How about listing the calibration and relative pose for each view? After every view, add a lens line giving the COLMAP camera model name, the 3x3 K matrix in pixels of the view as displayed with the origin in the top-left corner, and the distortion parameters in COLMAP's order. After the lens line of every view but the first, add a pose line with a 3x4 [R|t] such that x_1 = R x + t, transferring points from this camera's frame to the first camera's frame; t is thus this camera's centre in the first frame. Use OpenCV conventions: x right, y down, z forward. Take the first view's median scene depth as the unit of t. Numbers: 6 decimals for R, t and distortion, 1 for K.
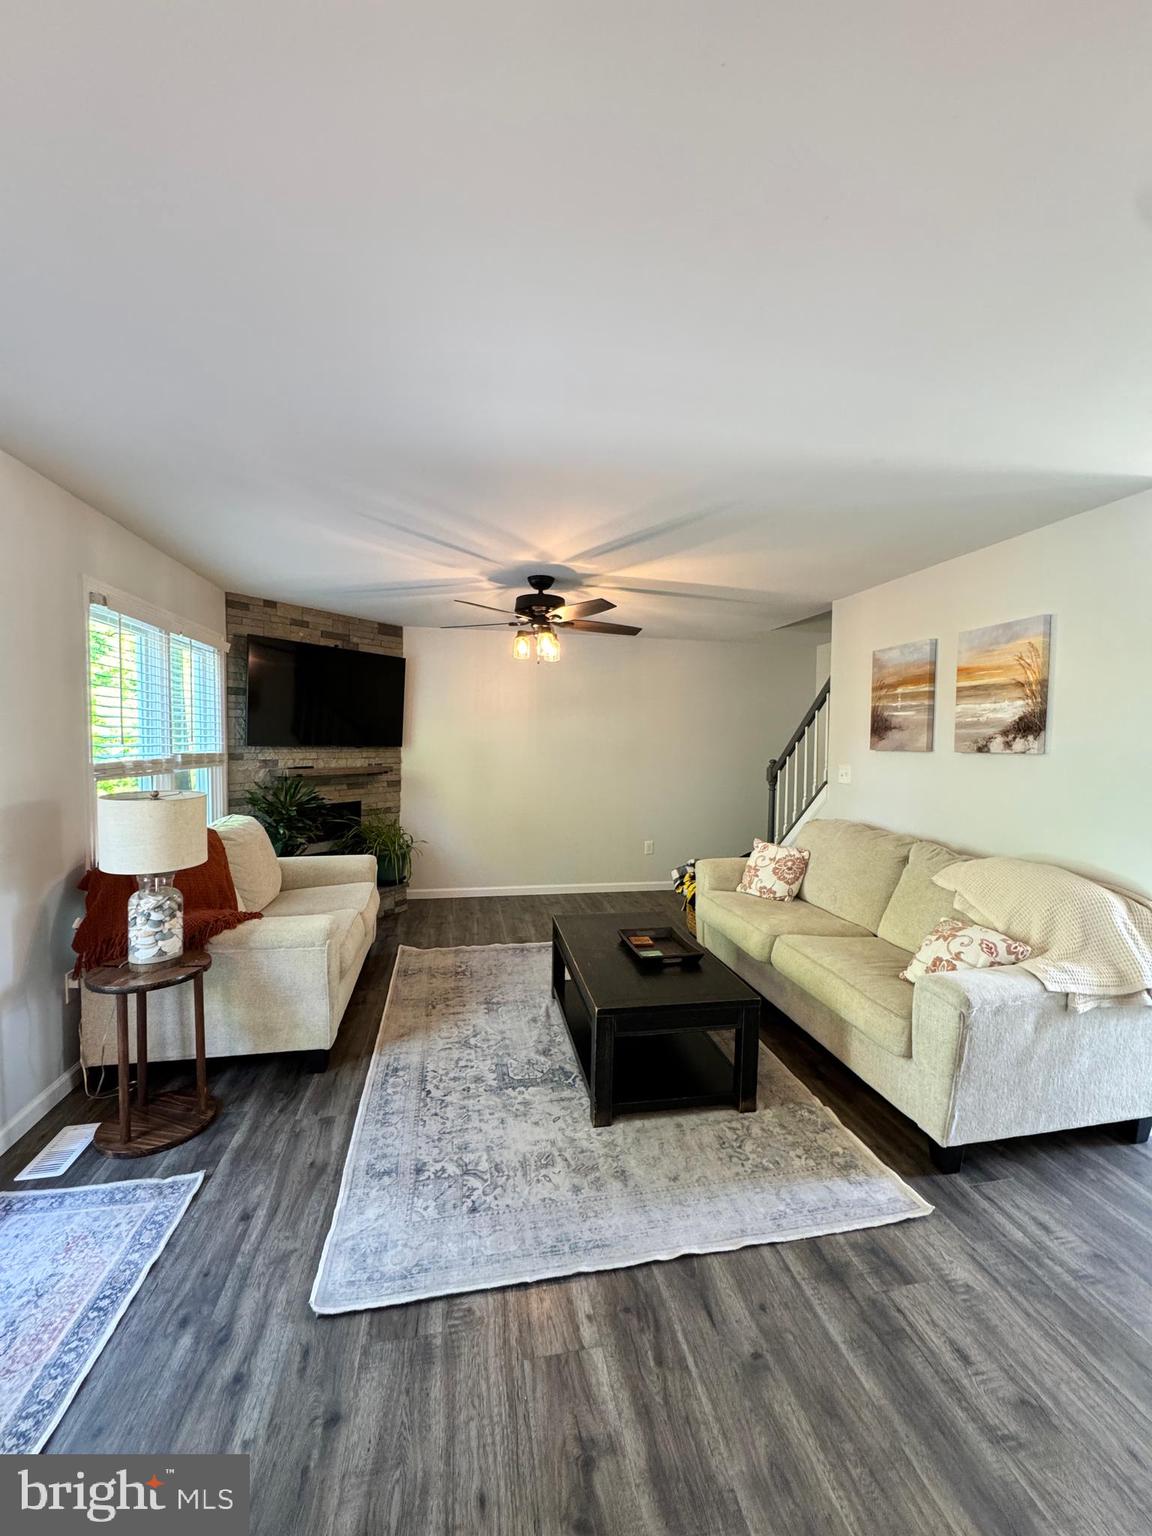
lens RADIAL K [[618.5, 0, 580.4], [0, 618.5, 772.9], [0, 0, 1]] dist [0.000135, 0.000371]
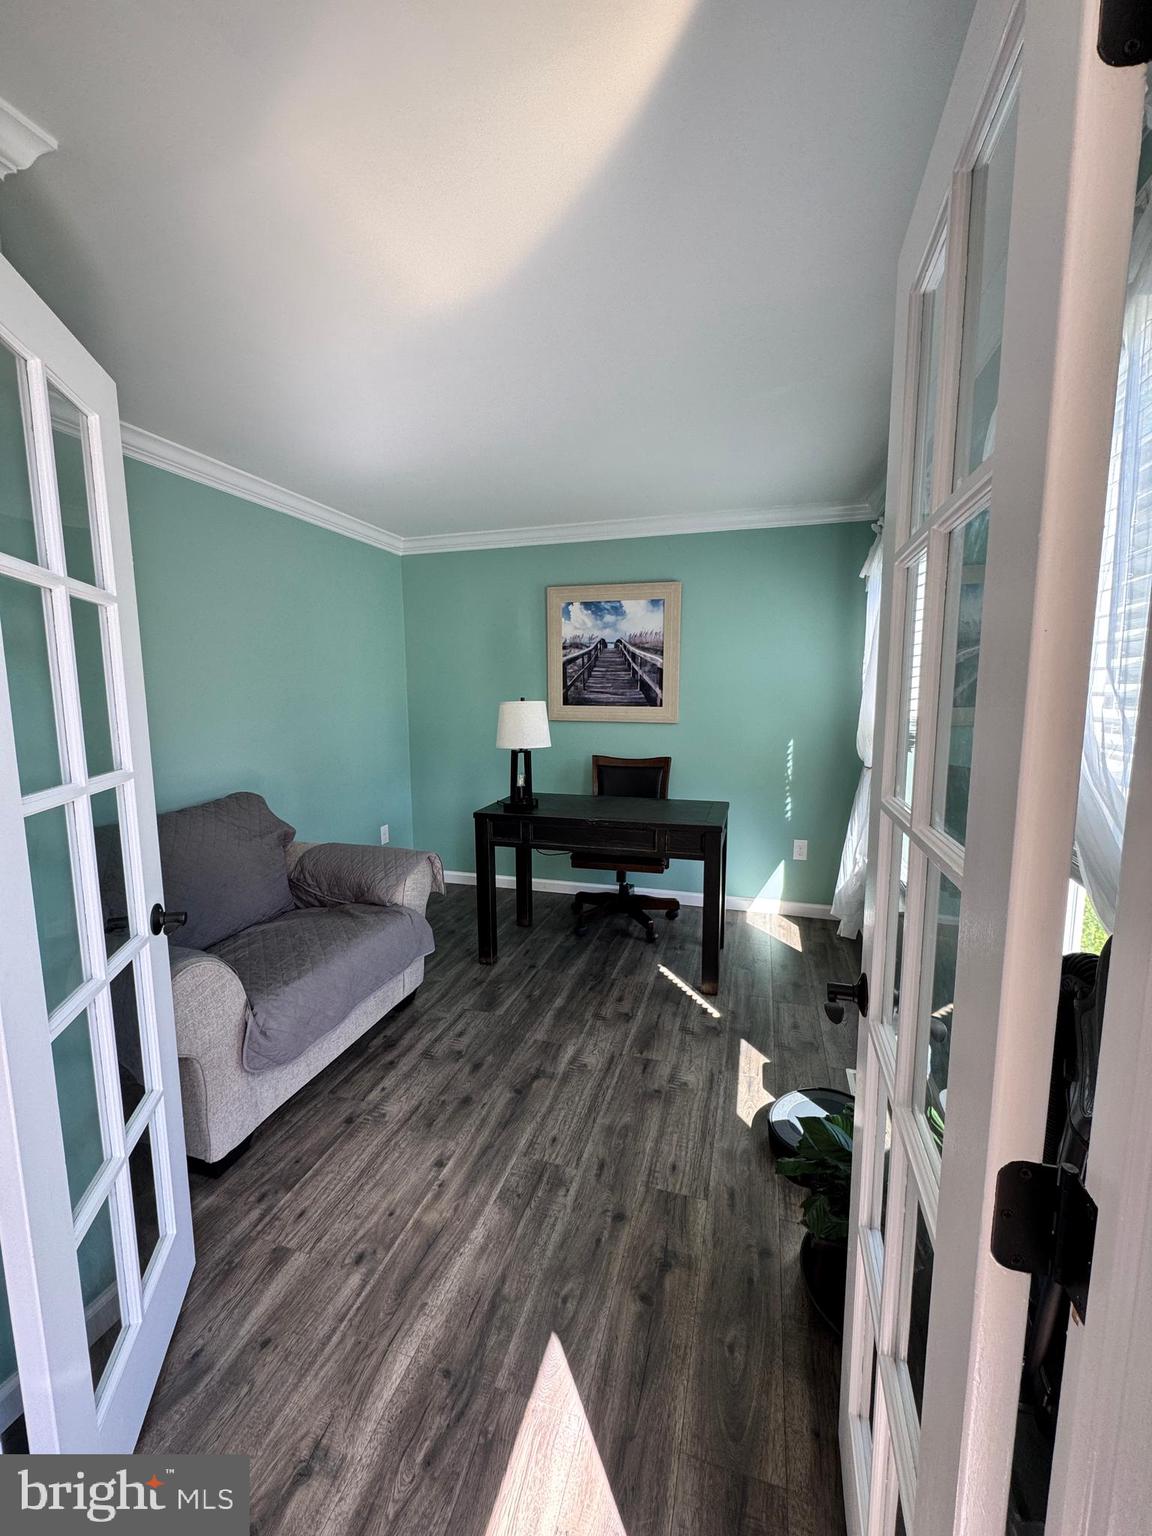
lens RADIAL K [[618.5, 0, 575.7], [0, 618.5, 766.0], [0, 0, 1]] dist [0.000135, 0.000371]
pose [[0.881725, 0.051833, -0.468907, 0.067247], [-0.012706, 0.996194, 0.086228, 0.006085], [0.471592, -0.070072, 0.879028, -0.094520]]
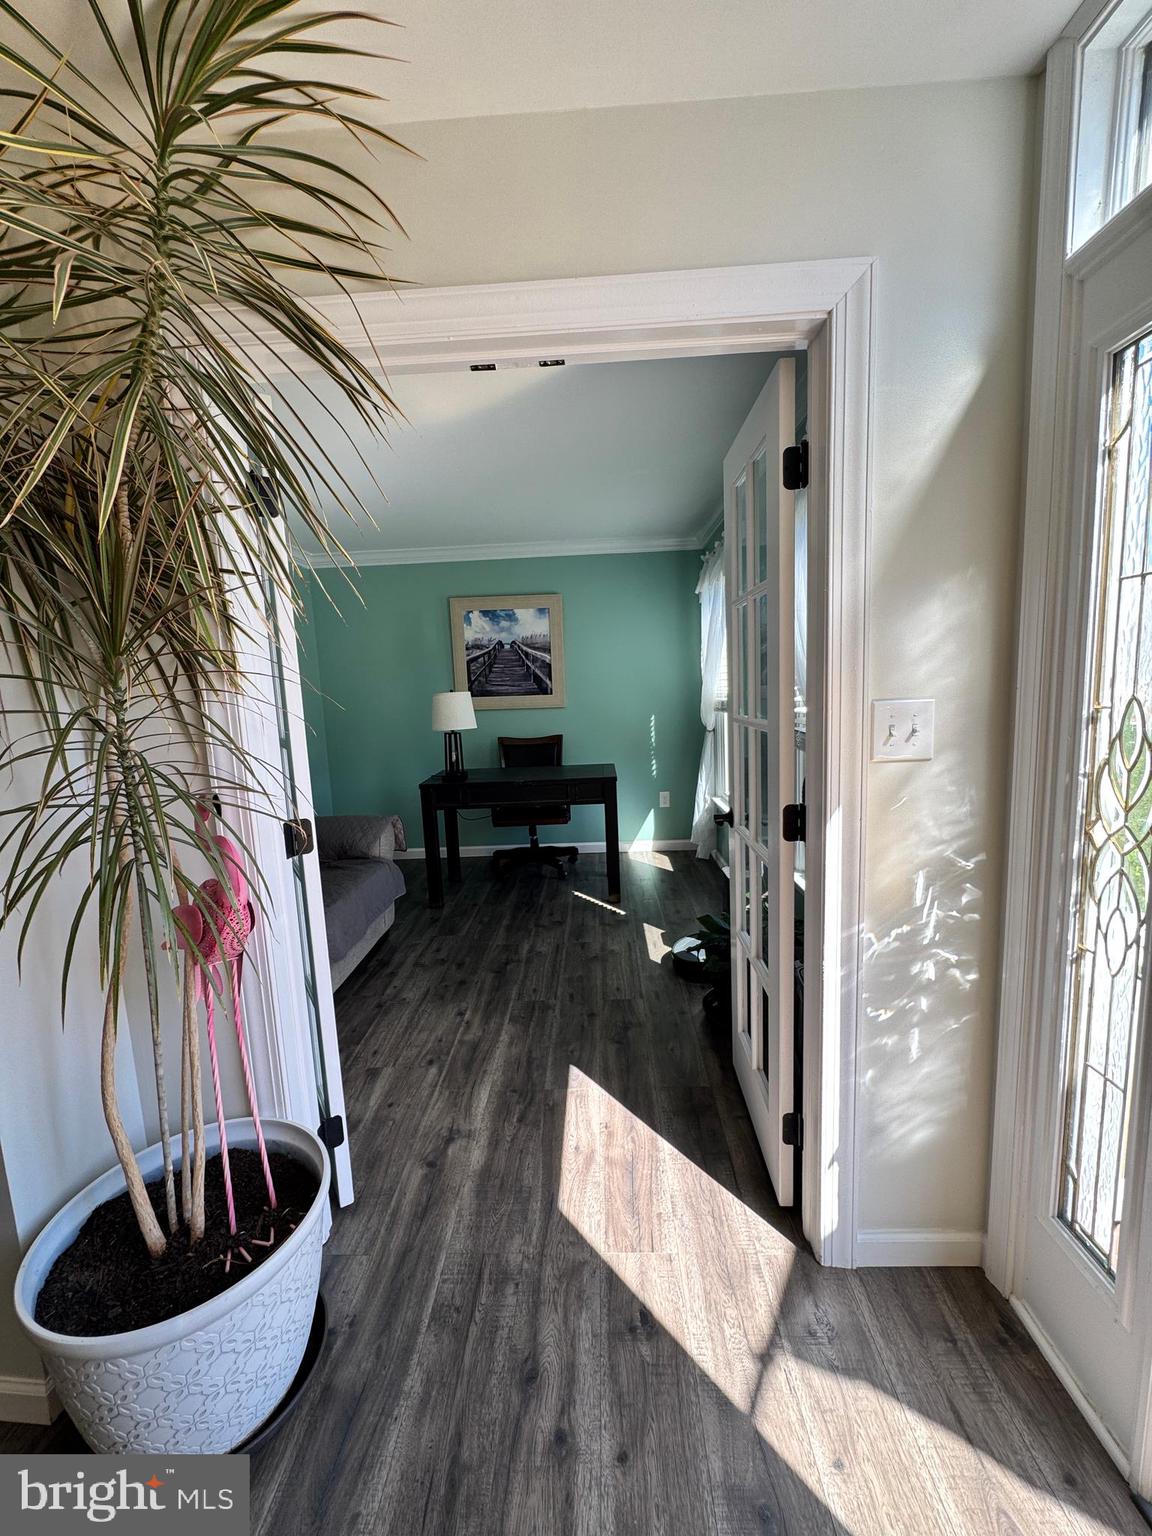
lens RADIAL K [[618.5, 0, 578.2], [0, 618.5, 762.6], [0, 0, 1]] dist [0.000135, 0.000371]
pose [[0.972440, -0.015244, -0.232654, 0.029740], [0.036080, 0.995679, 0.085567, 0.064698], [0.230345, -0.091603, 0.968788, -0.798879]]
